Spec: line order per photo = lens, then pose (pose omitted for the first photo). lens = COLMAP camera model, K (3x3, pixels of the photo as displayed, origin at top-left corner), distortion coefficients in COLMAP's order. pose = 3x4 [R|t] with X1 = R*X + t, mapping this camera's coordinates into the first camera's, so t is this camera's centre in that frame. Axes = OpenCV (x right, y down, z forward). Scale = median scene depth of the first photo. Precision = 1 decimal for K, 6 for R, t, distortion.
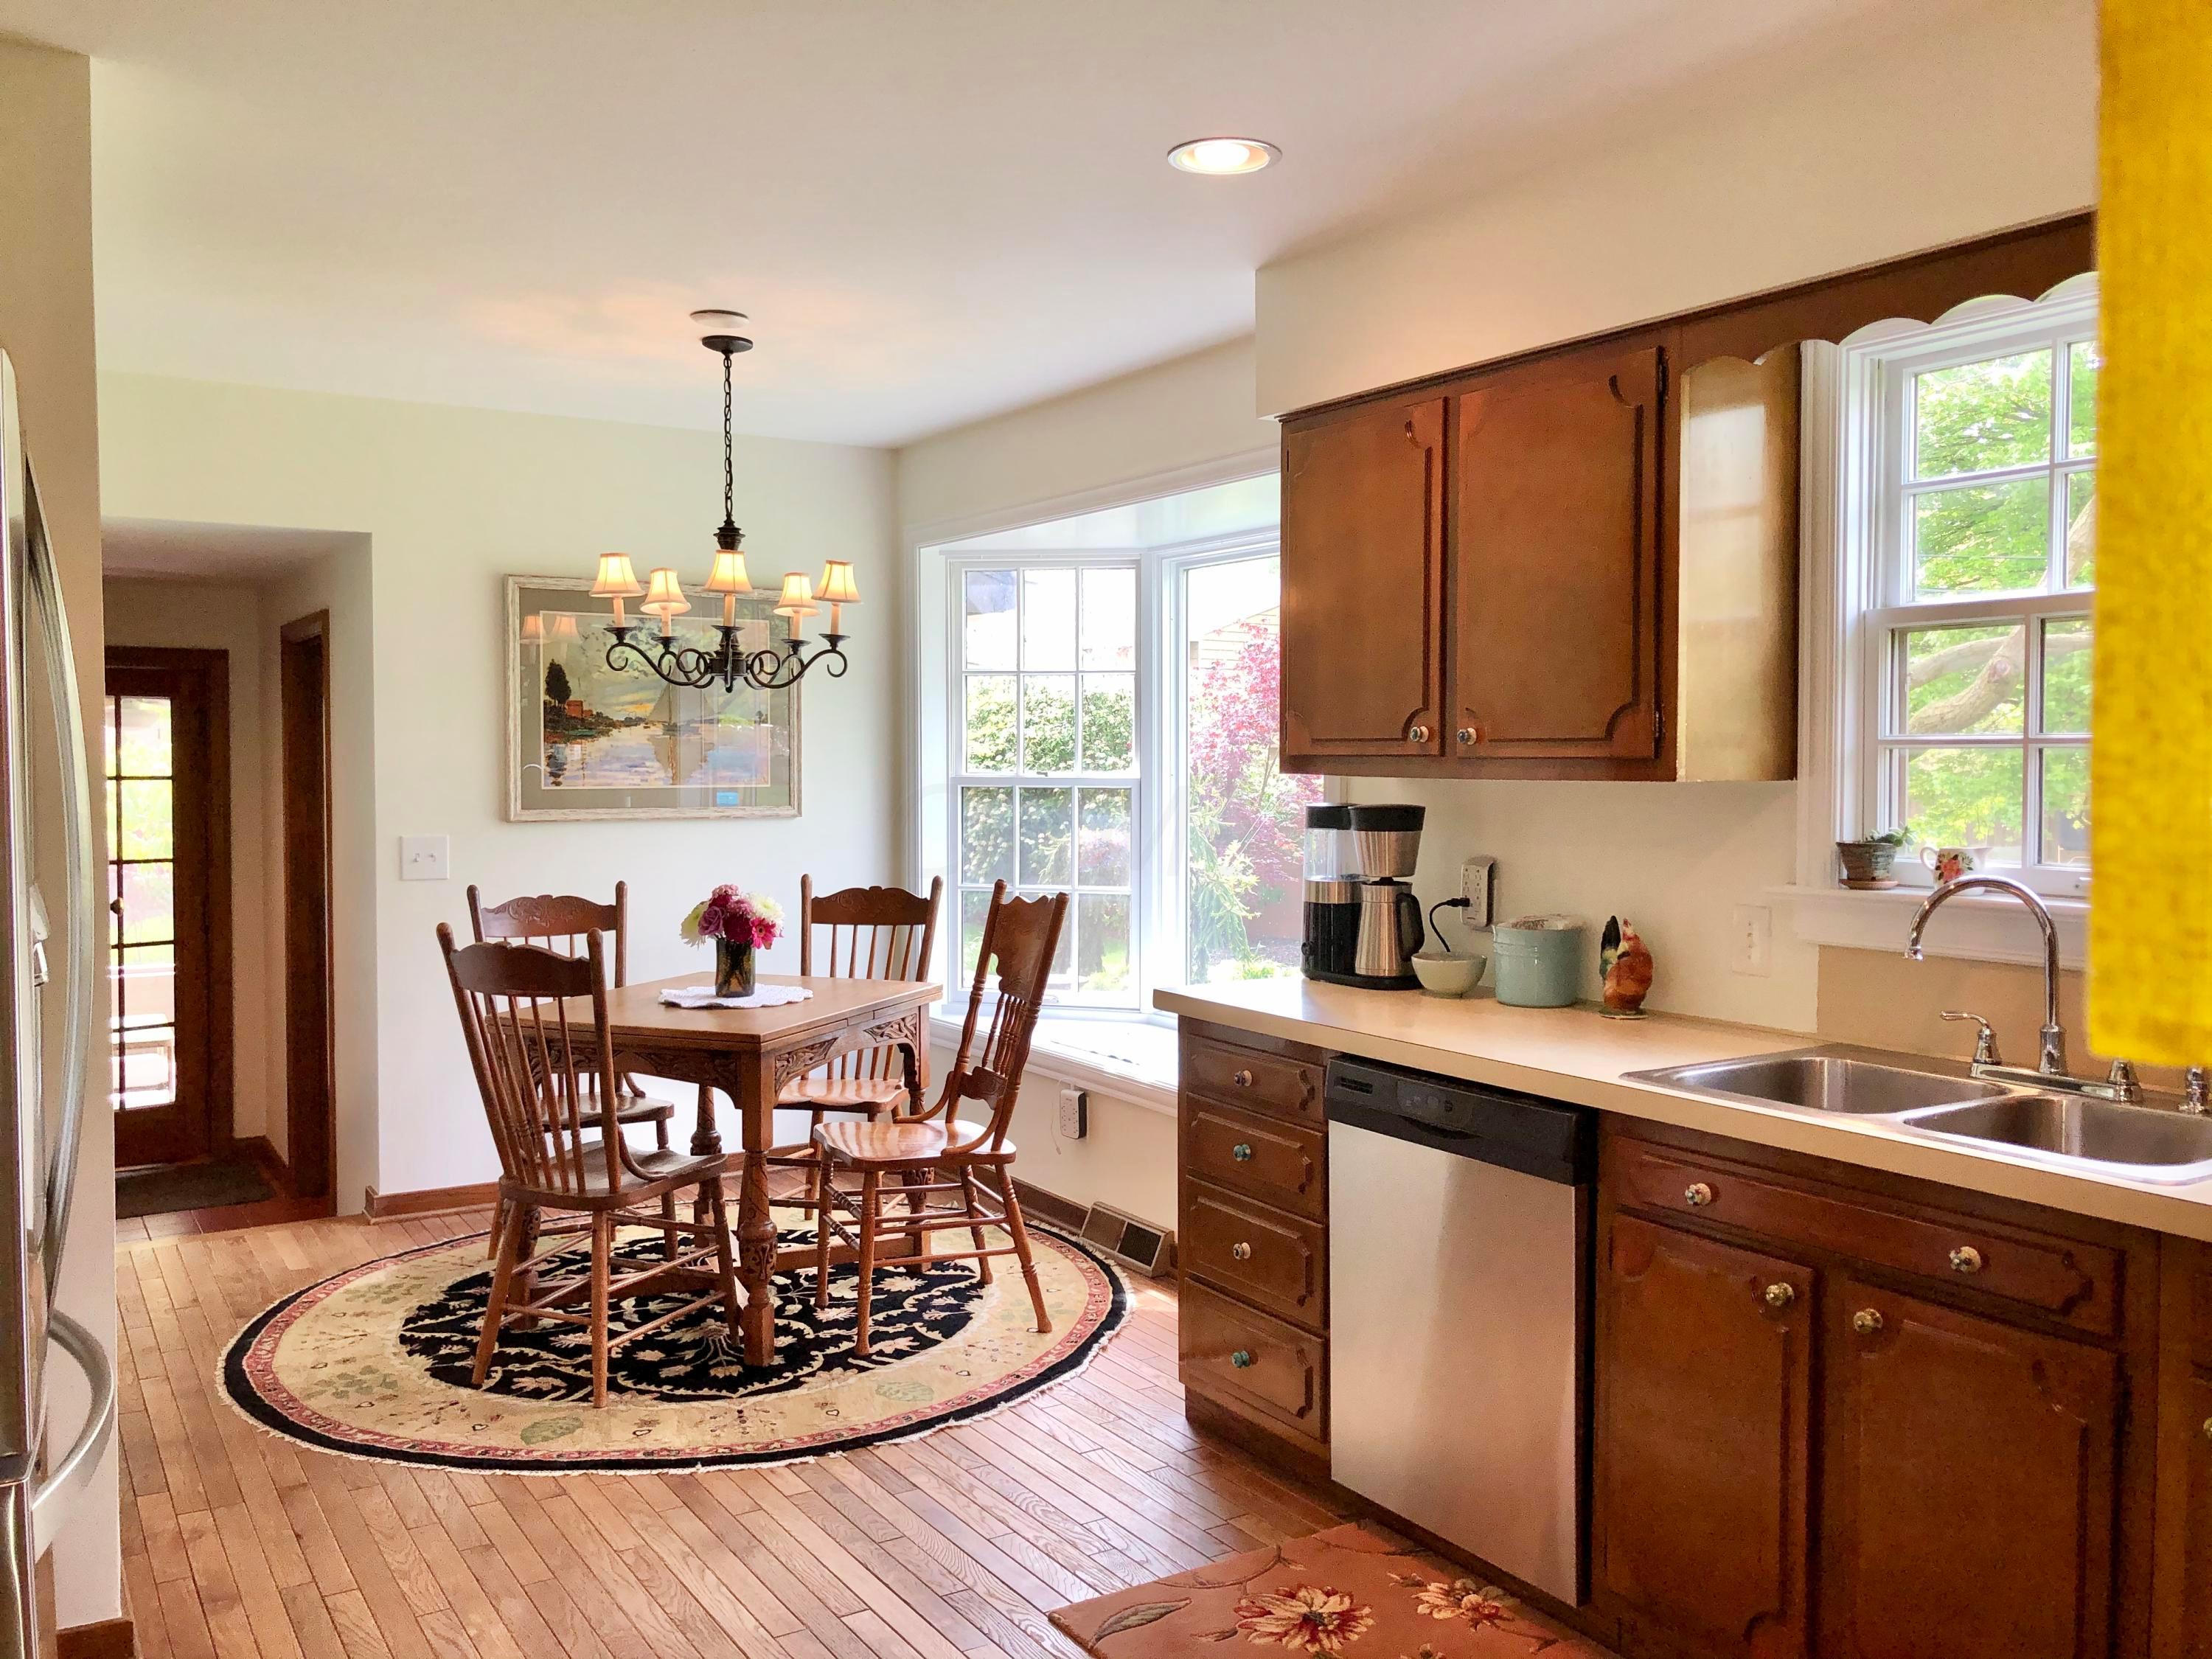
lens RADIAL K [[1817.7, 0, 1128.1], [0, 1817.7, 823.8], [0, 0, 1]] dist [-0.010436, -0.000825]
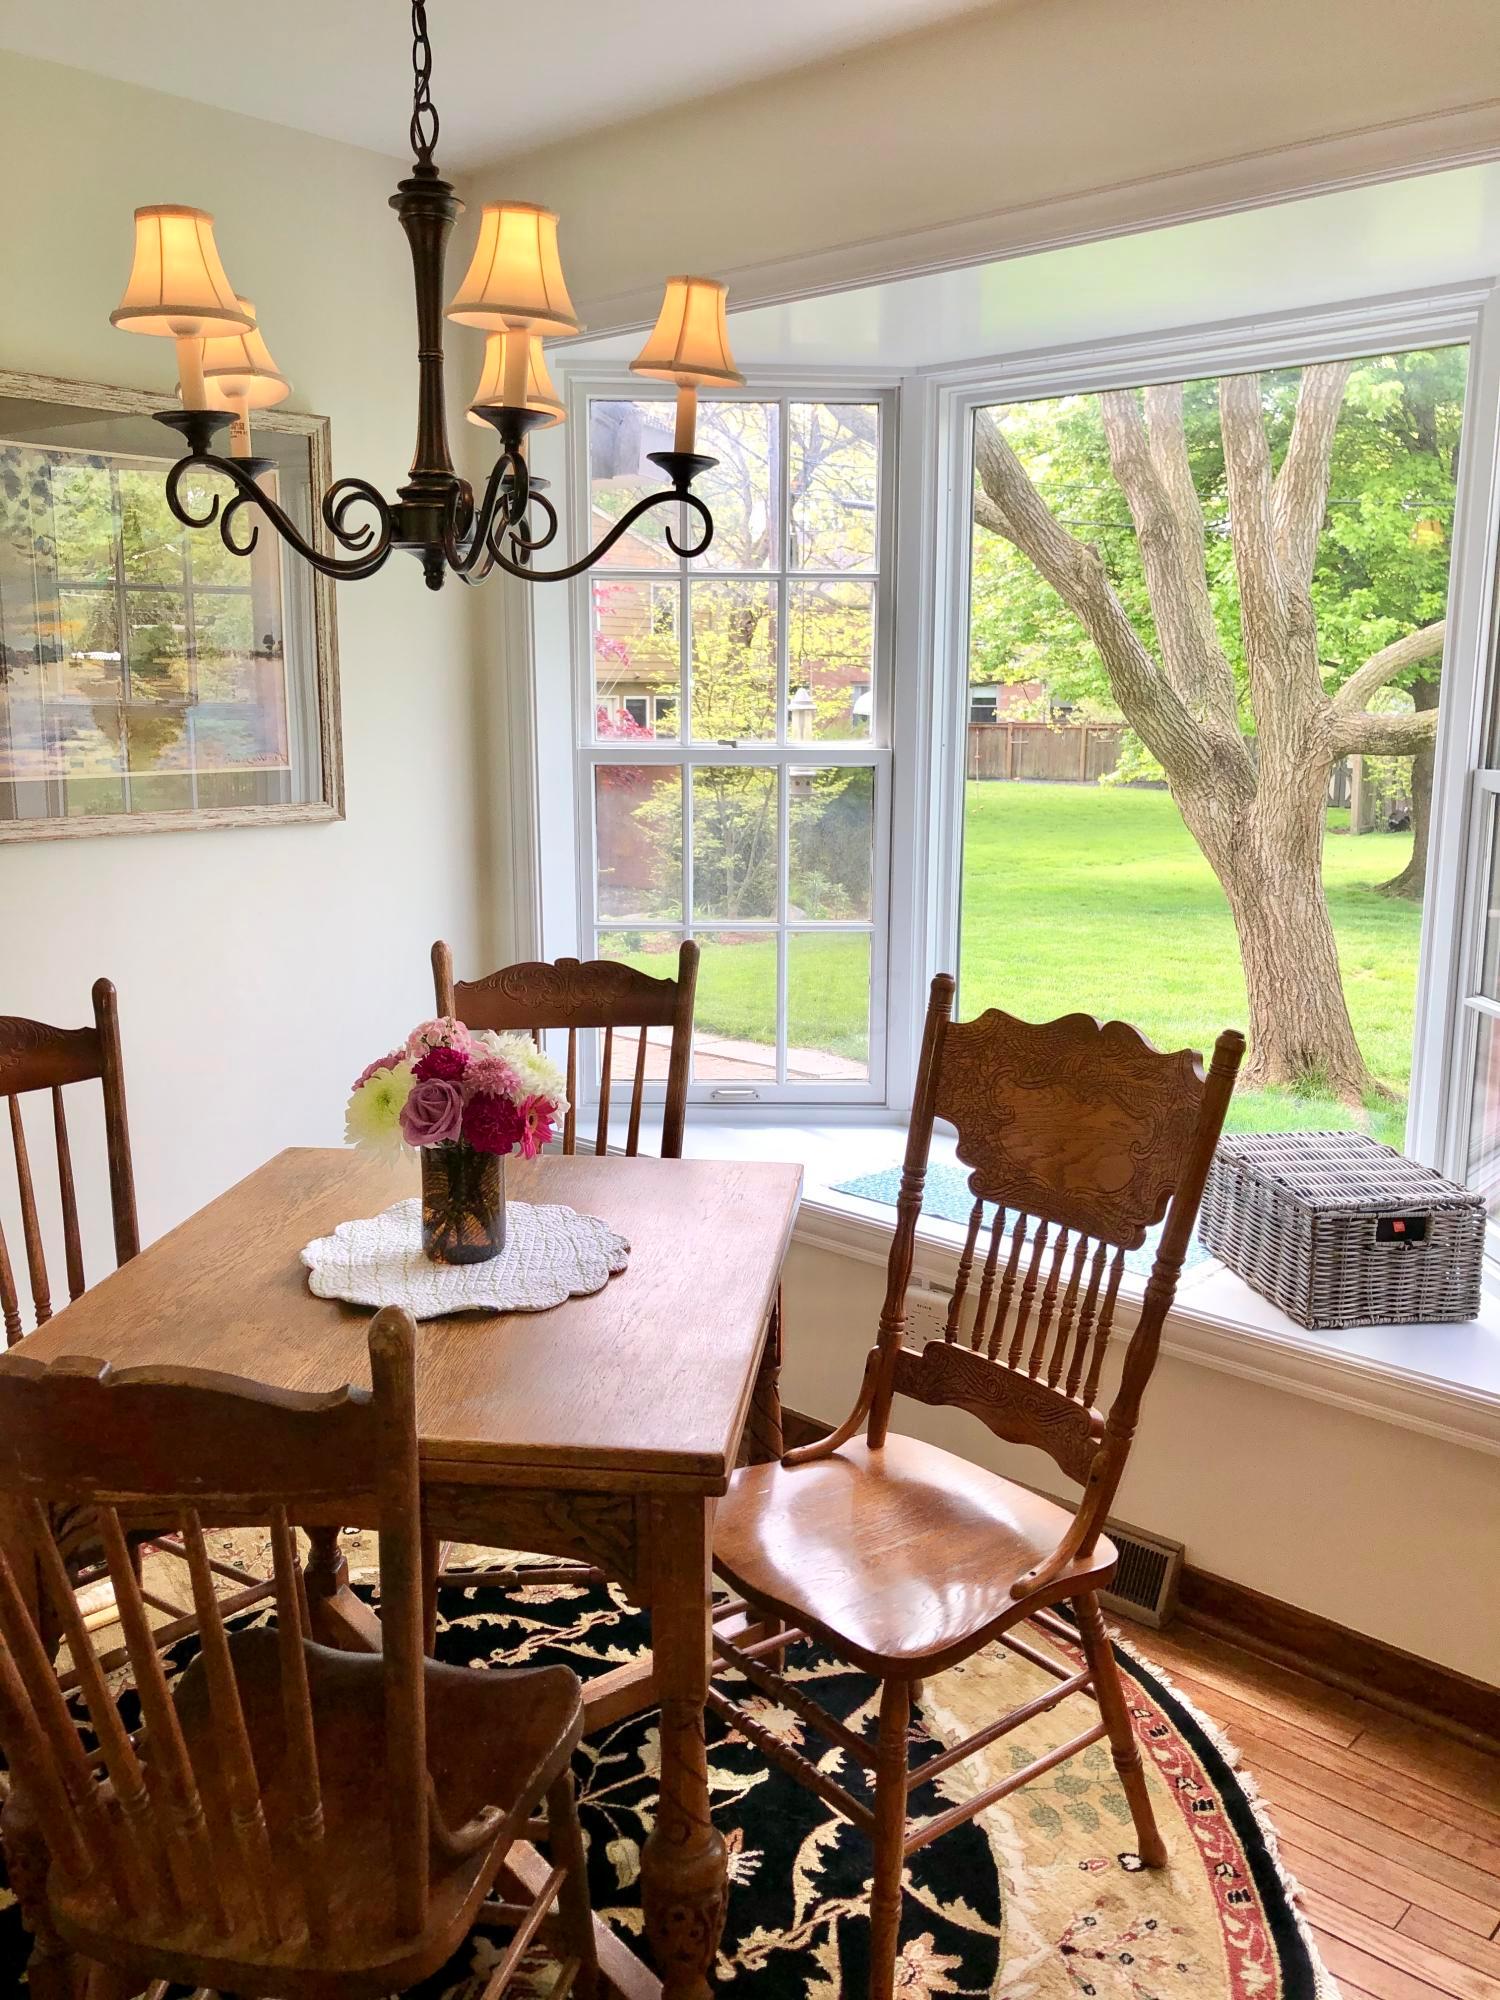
lens RADIAL K [[1643.5, 0, 736.3], [0, 1643.5, 1020.0], [0, 0, 1]] dist [-0.010436, -0.000825]
pose [[0.967066, -0.048725, 0.249818, -0.224760], [0.007651, 0.986627, 0.162814, -0.029945], [-0.254410, -0.155541, 0.954506, 0.523202]]
